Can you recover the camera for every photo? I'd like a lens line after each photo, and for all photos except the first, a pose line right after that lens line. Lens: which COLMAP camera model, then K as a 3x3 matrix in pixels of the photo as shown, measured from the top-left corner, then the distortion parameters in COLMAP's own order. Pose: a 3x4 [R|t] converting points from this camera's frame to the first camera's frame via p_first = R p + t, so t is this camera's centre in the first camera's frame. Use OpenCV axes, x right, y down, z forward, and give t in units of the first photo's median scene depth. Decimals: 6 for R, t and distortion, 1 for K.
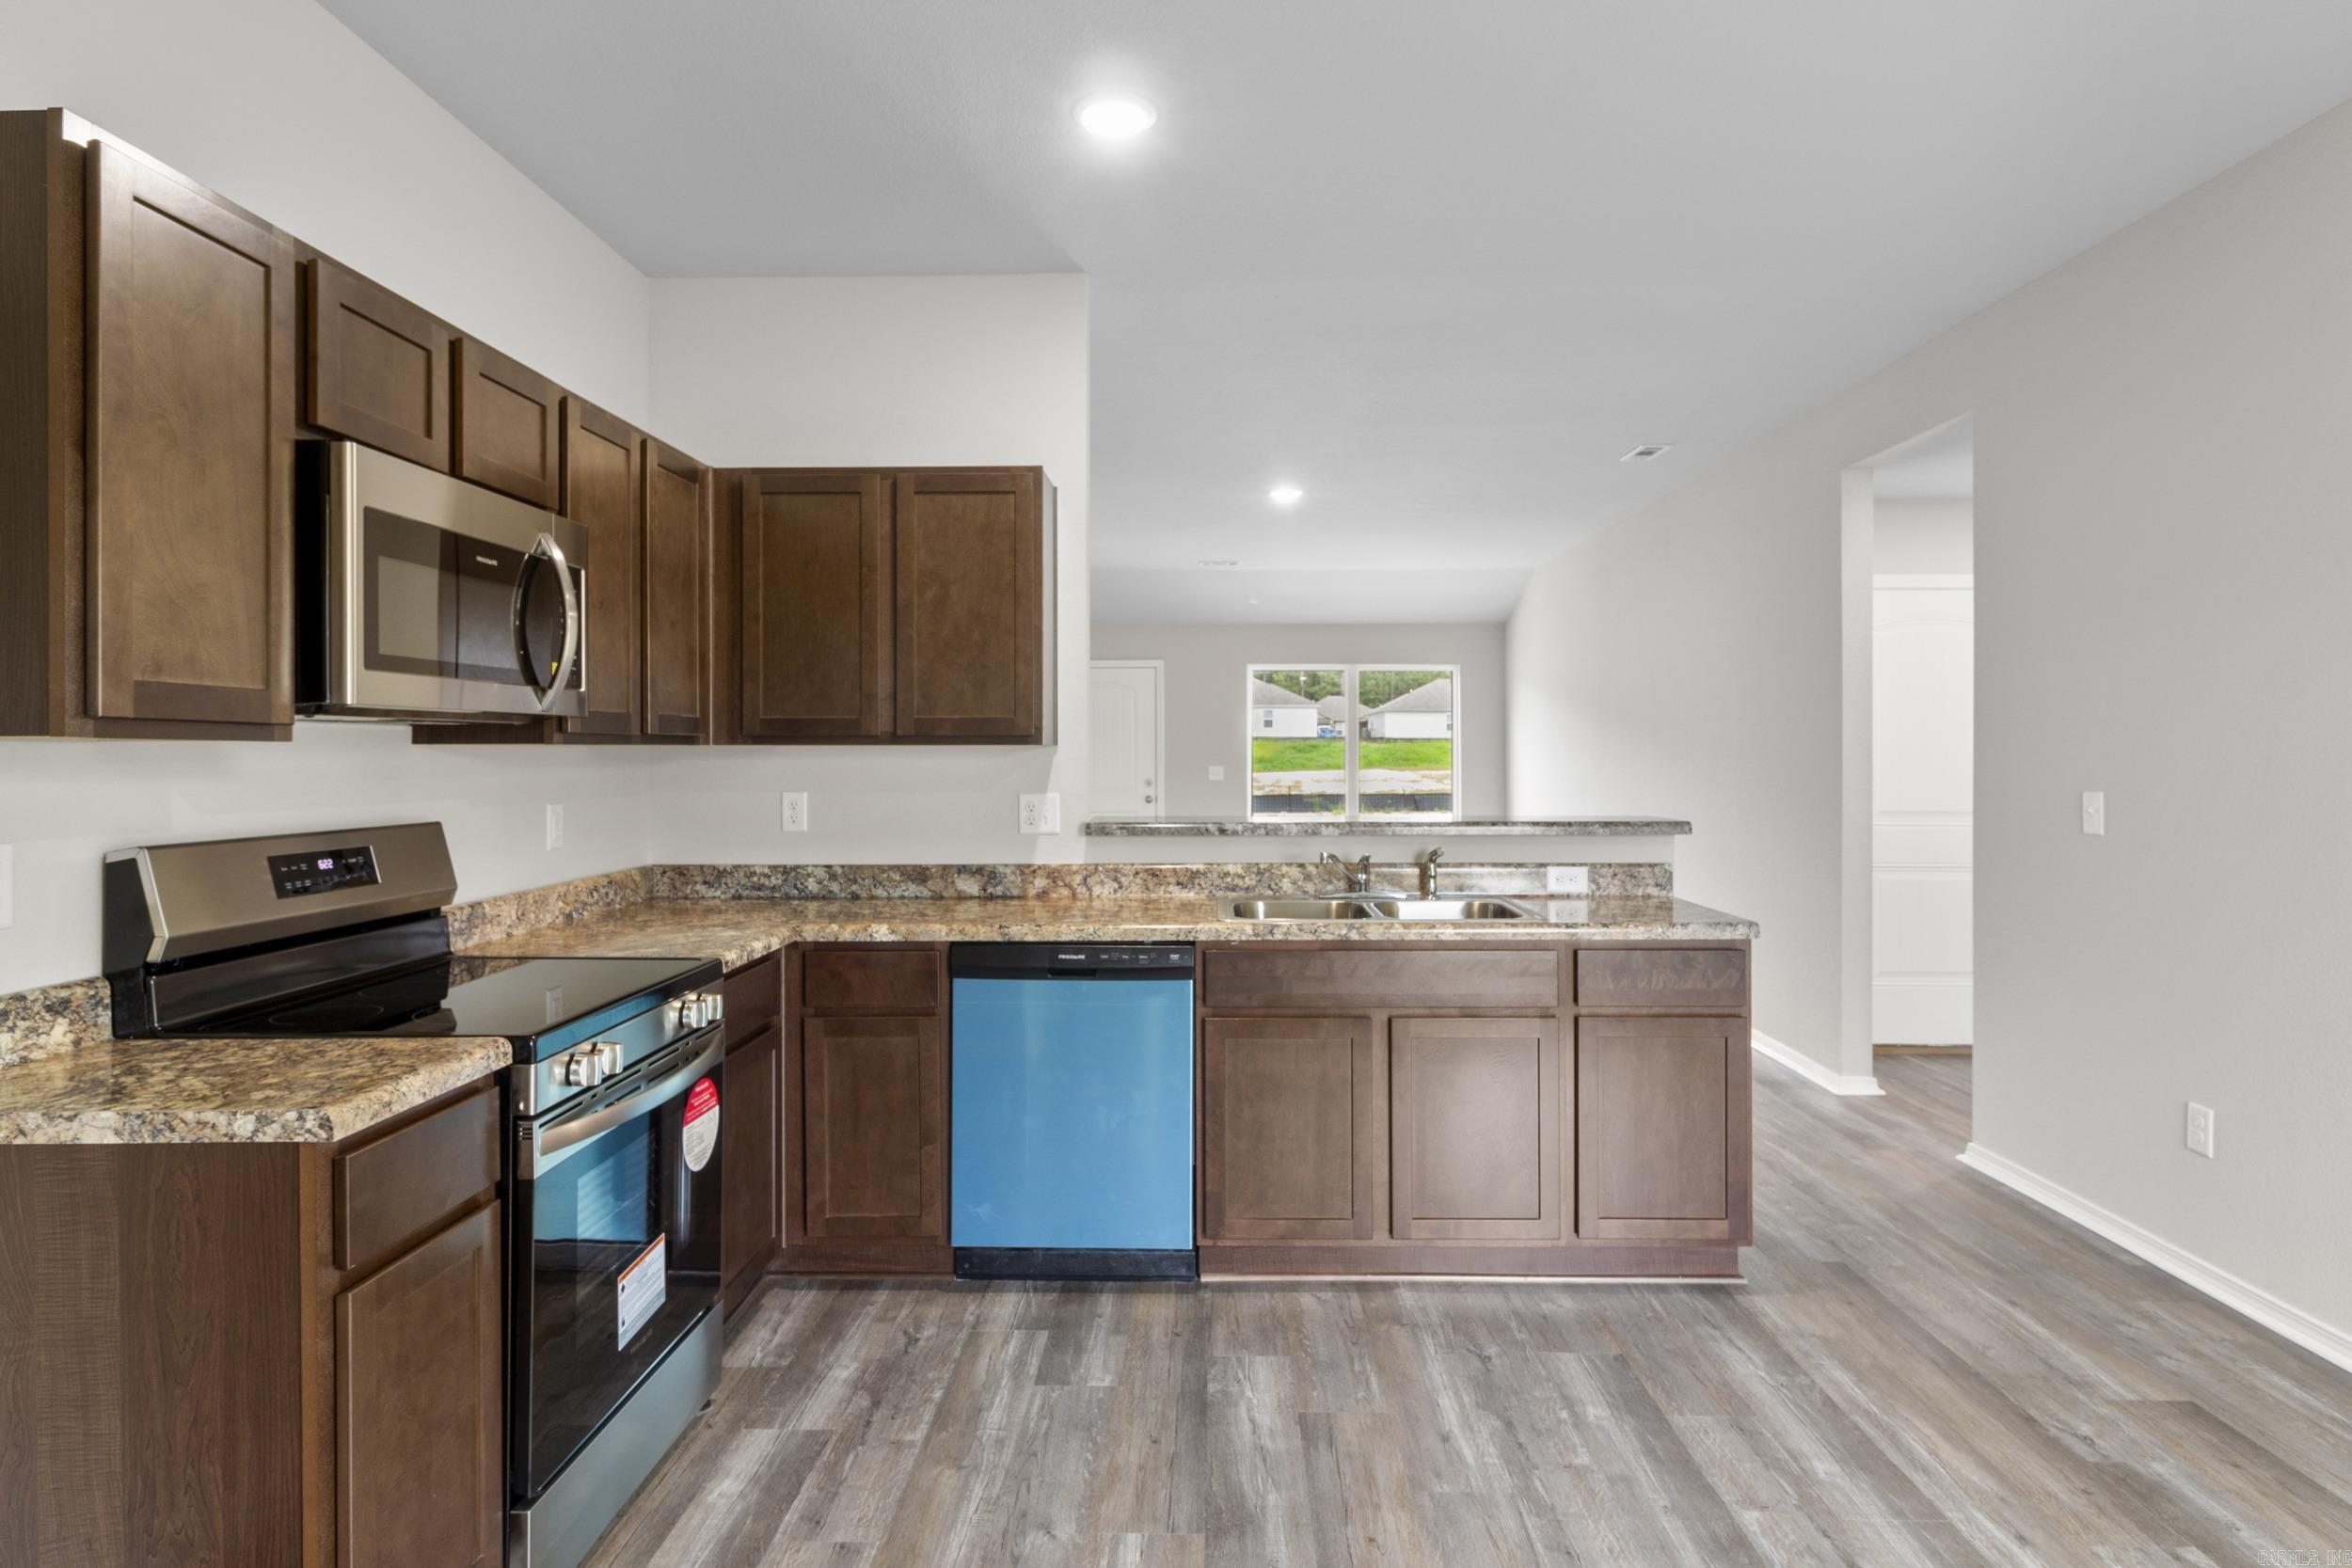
lens RADIAL K [[1292.8, 0, 1181.9], [0, 1292.8, 751.3], [0, 0, 1]] dist [0.001301, -0.000221]
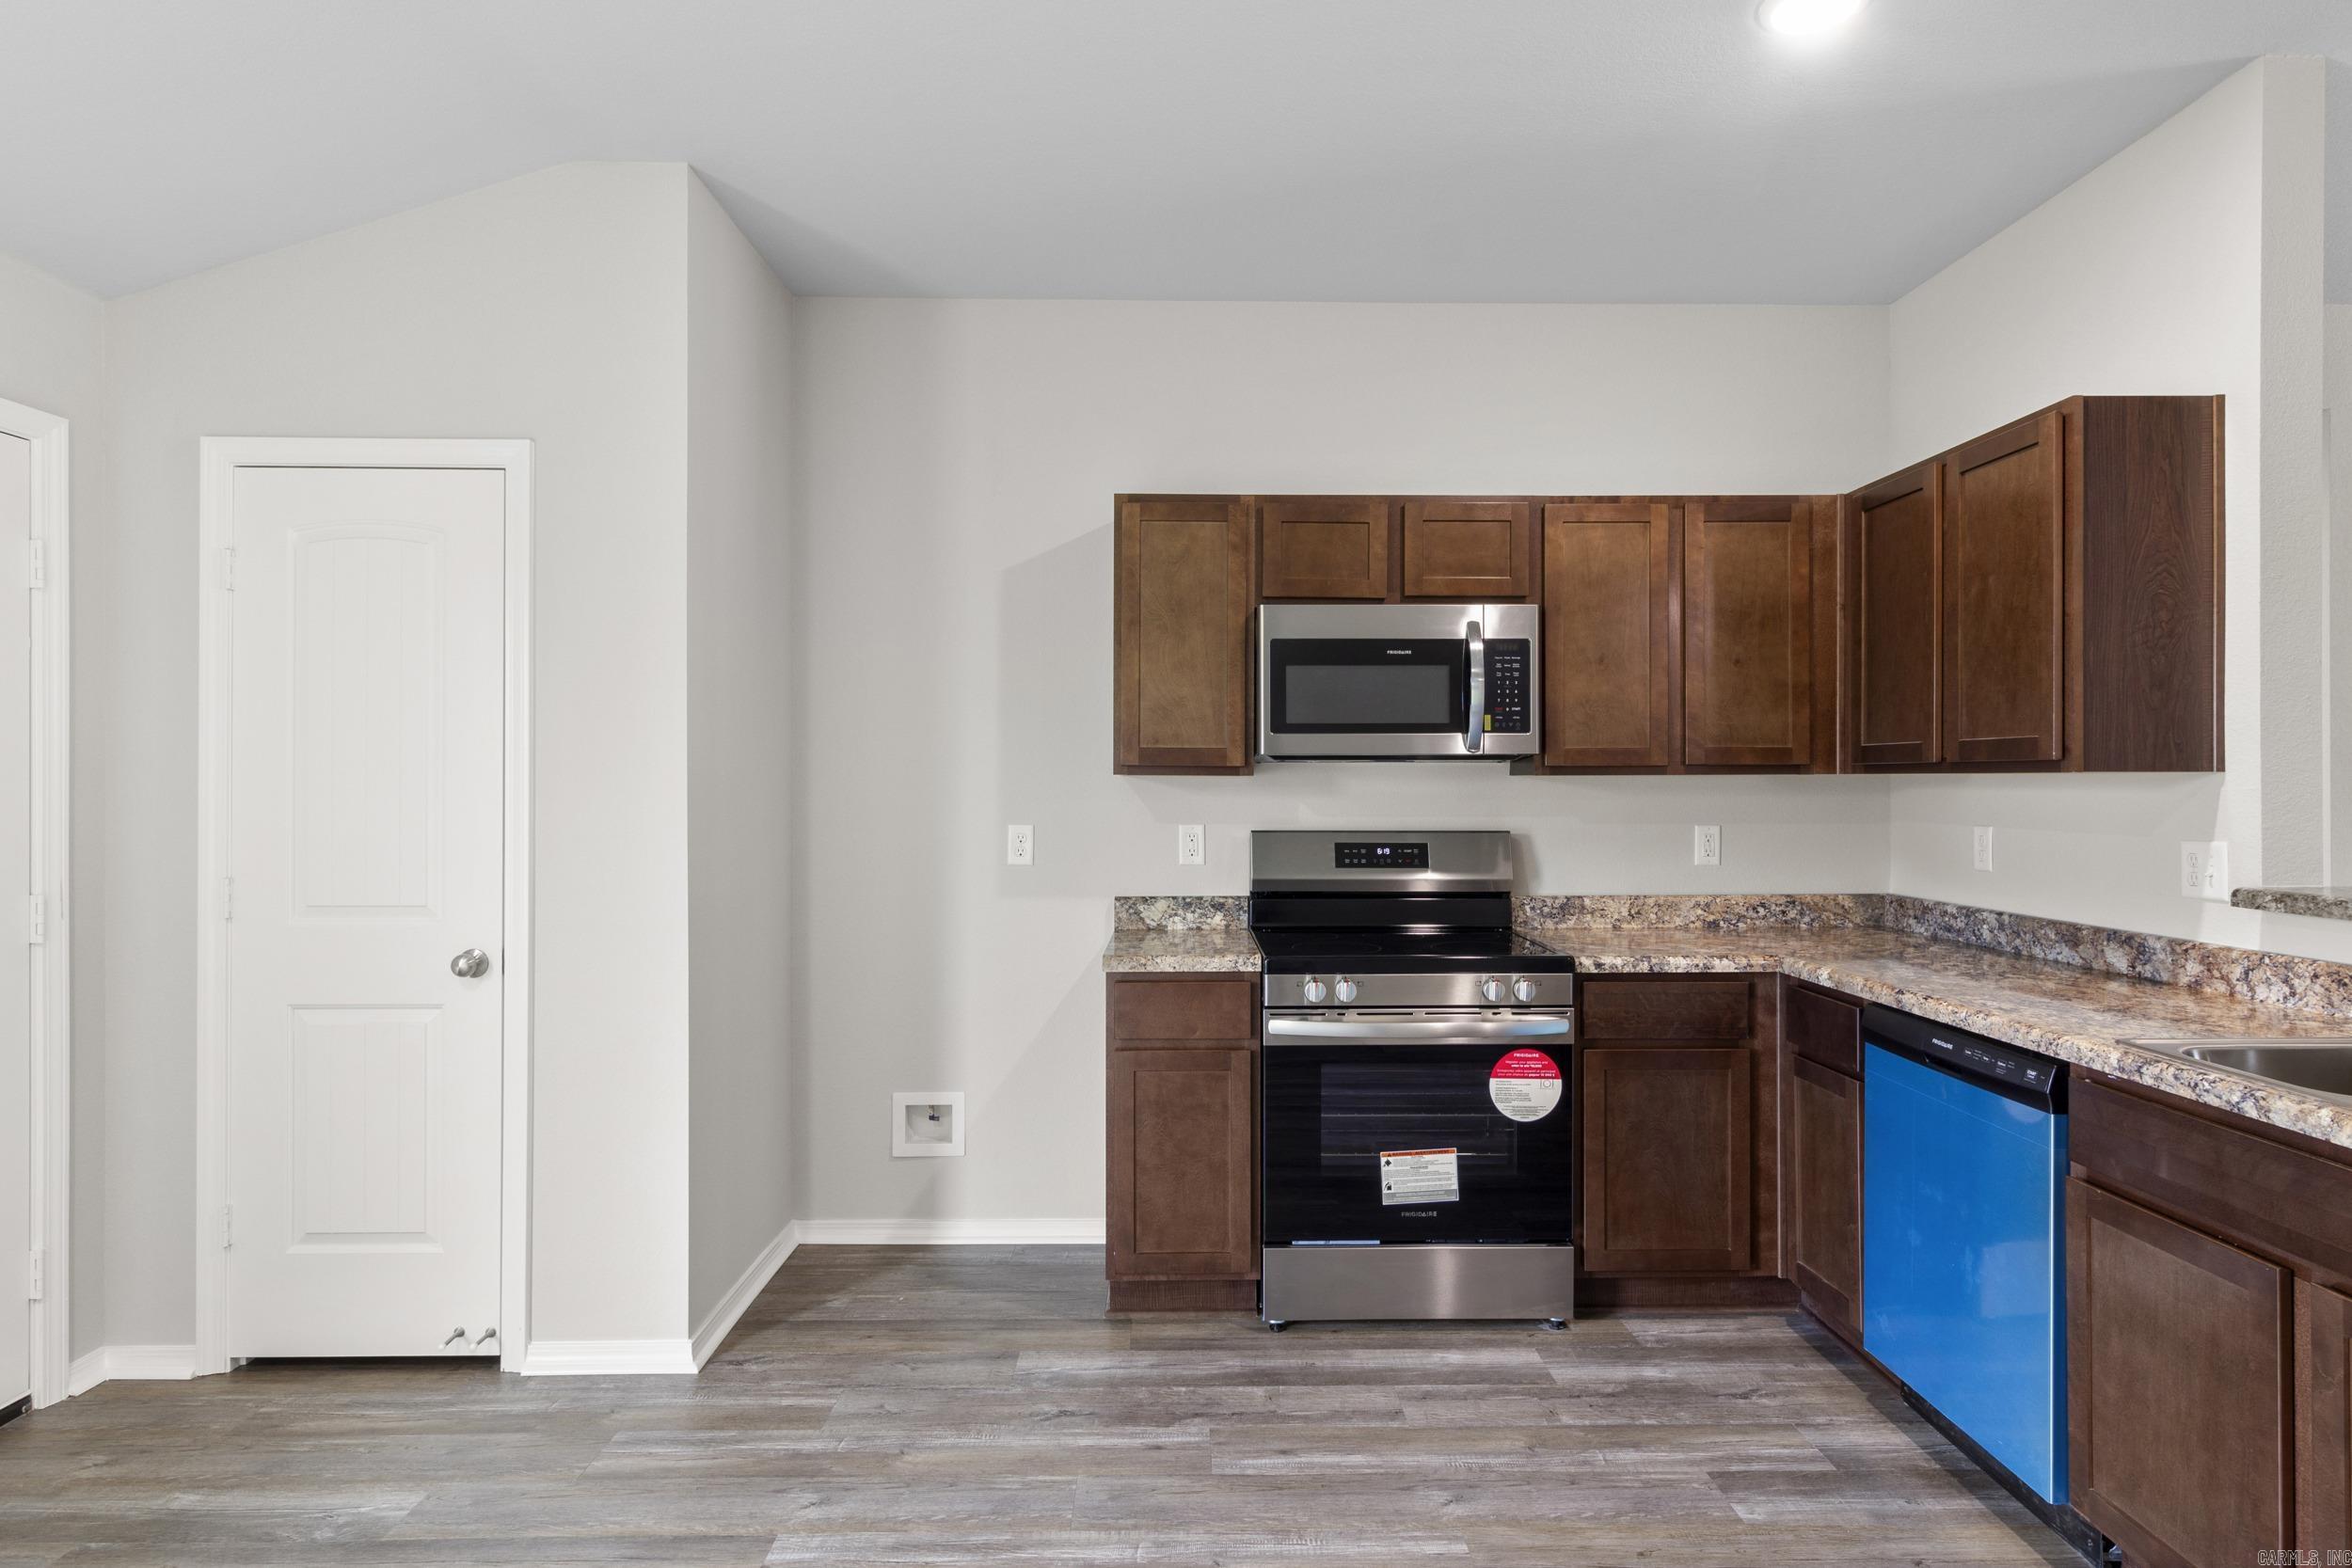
lens RADIAL K [[1280.2, 0, 1200.9], [0, 1280.2, 780.2], [0, 0, 1]] dist [0.001567, 0.000709]
pose [[0.043427, 0.001283, -0.999056, 0.662478], [0.001301, 0.999998, 0.001341, -0.002123], [0.999056, -0.001358, 0.043425, 0.513066]]
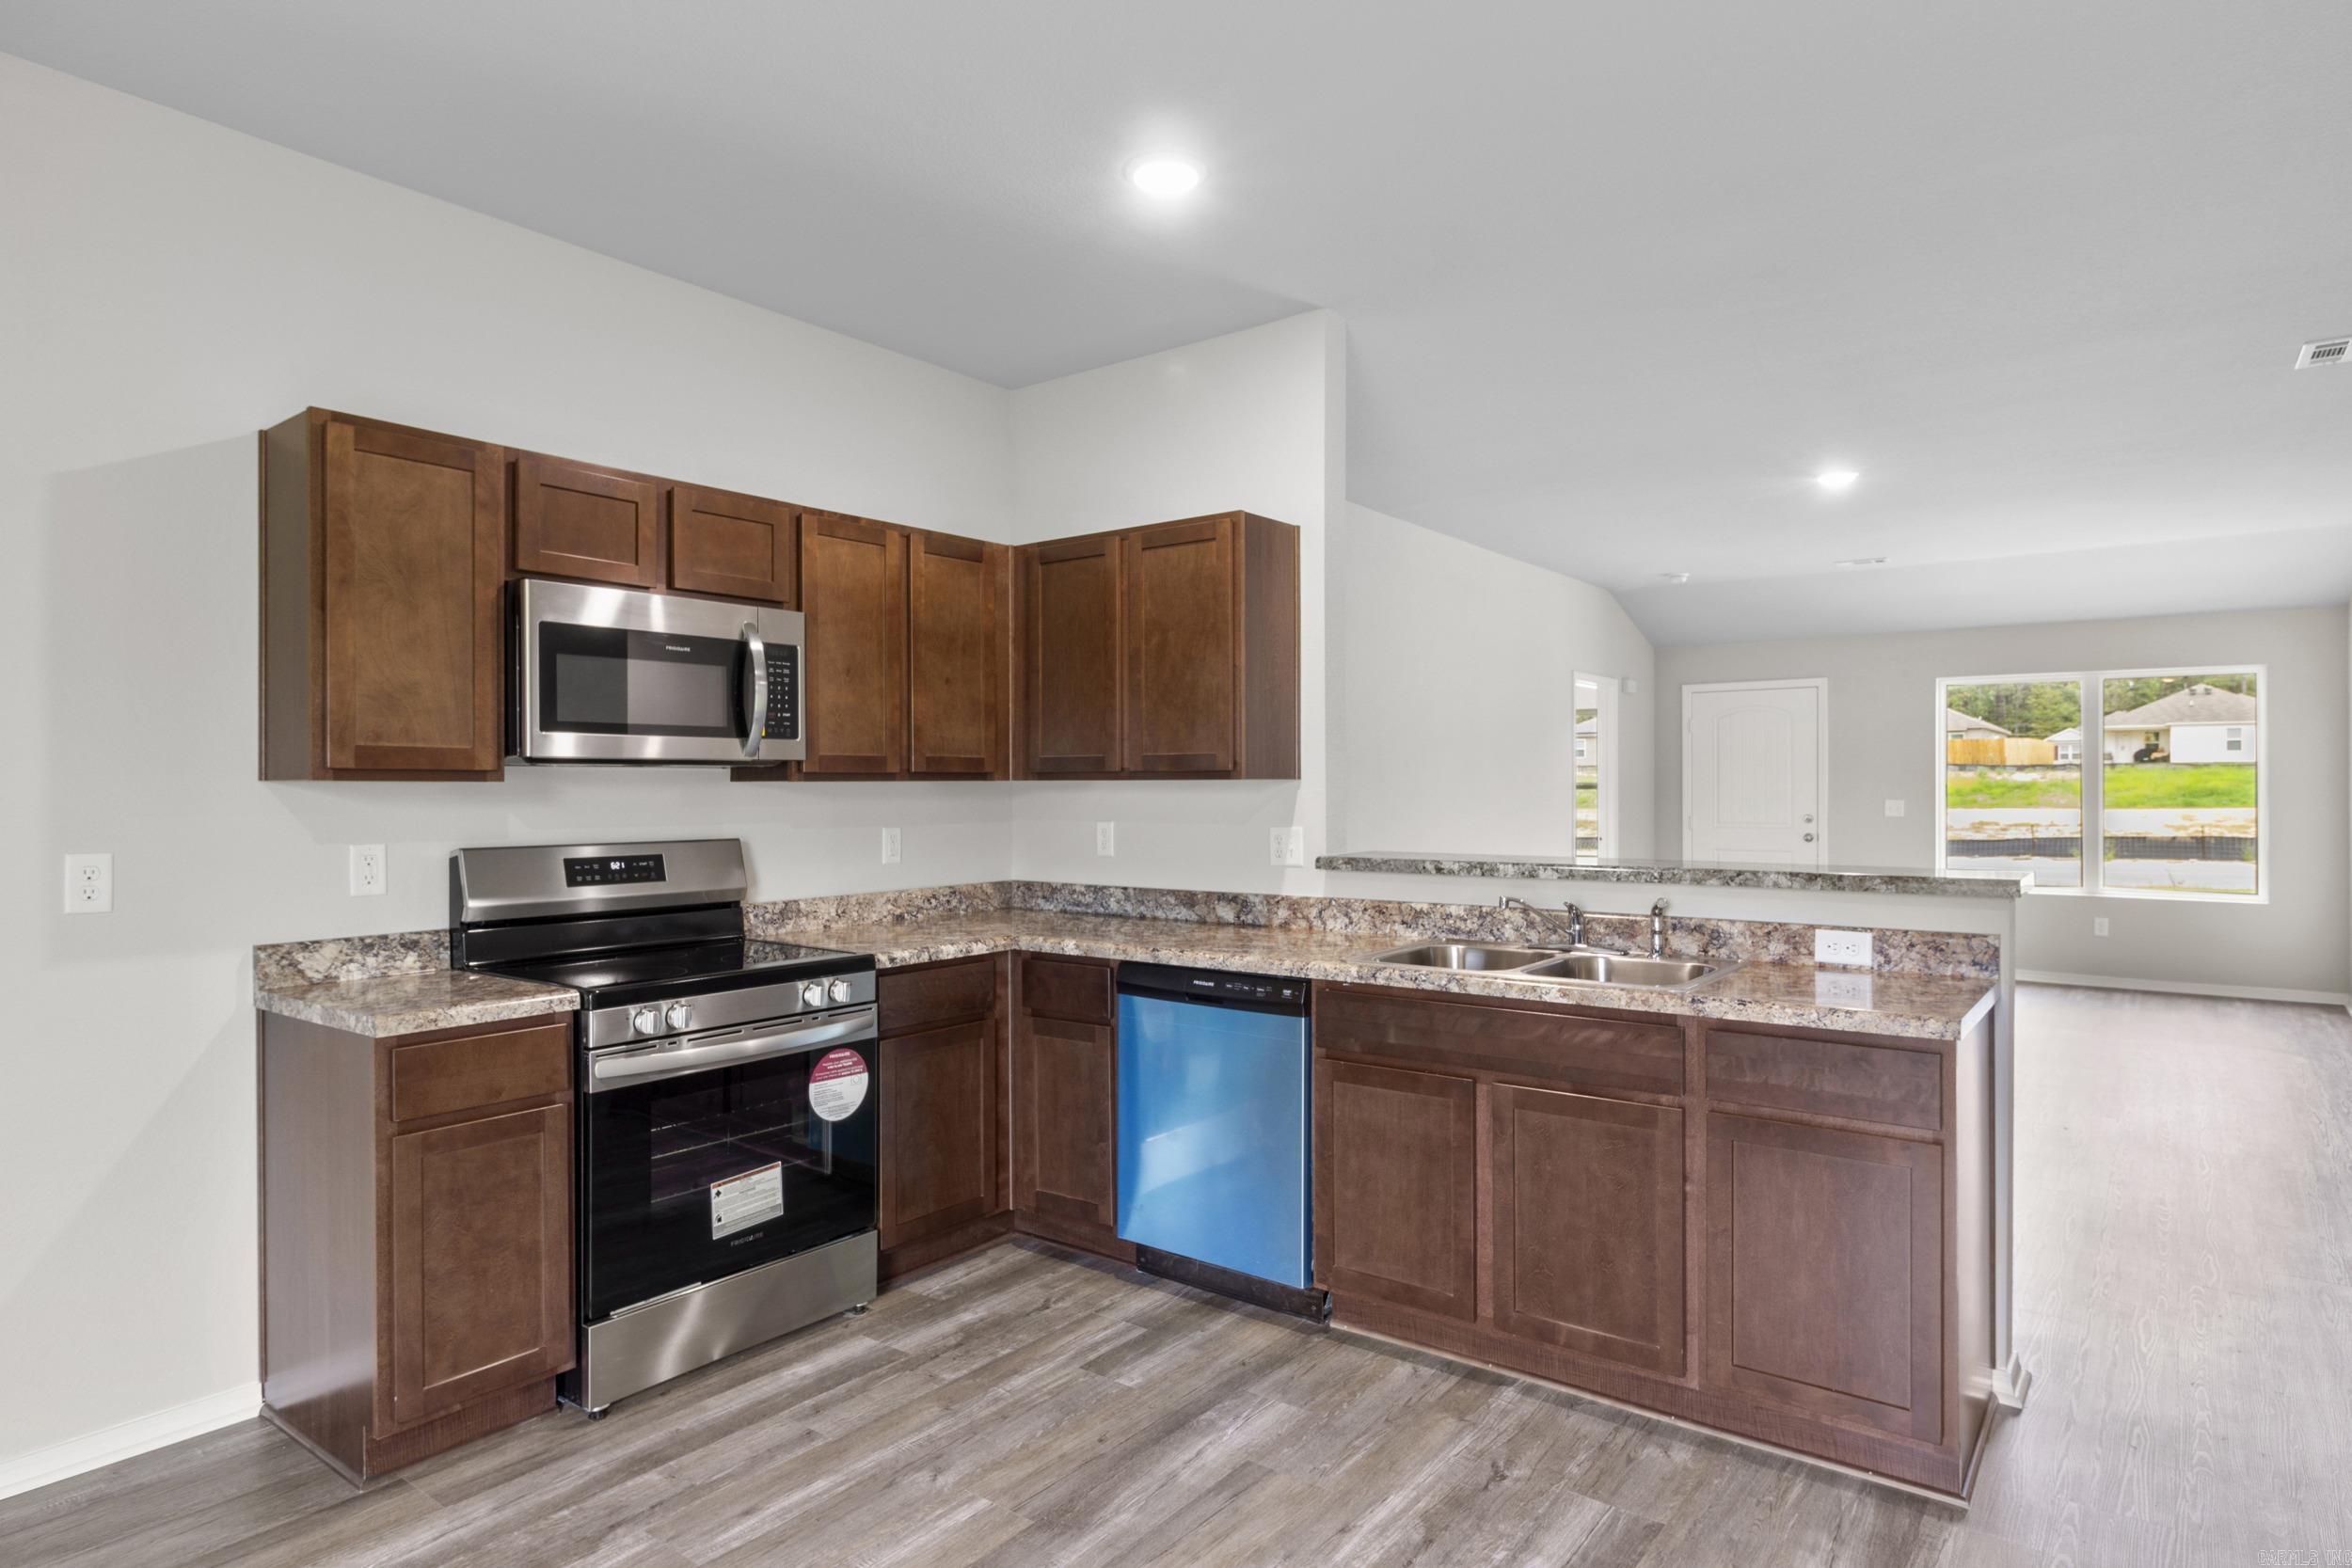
lens RADIAL K [[1295.4, 0, 1191.2], [0, 1295.4, 792.3], [0, 0, 1]] dist [-0.000484, 0.000394]
pose [[0.810821, 0.002244, -0.585290, 0.512112], [0.002291, 0.999973, 0.007008, -0.002298], [0.585290, -0.007023, 0.810793, 0.147307]]
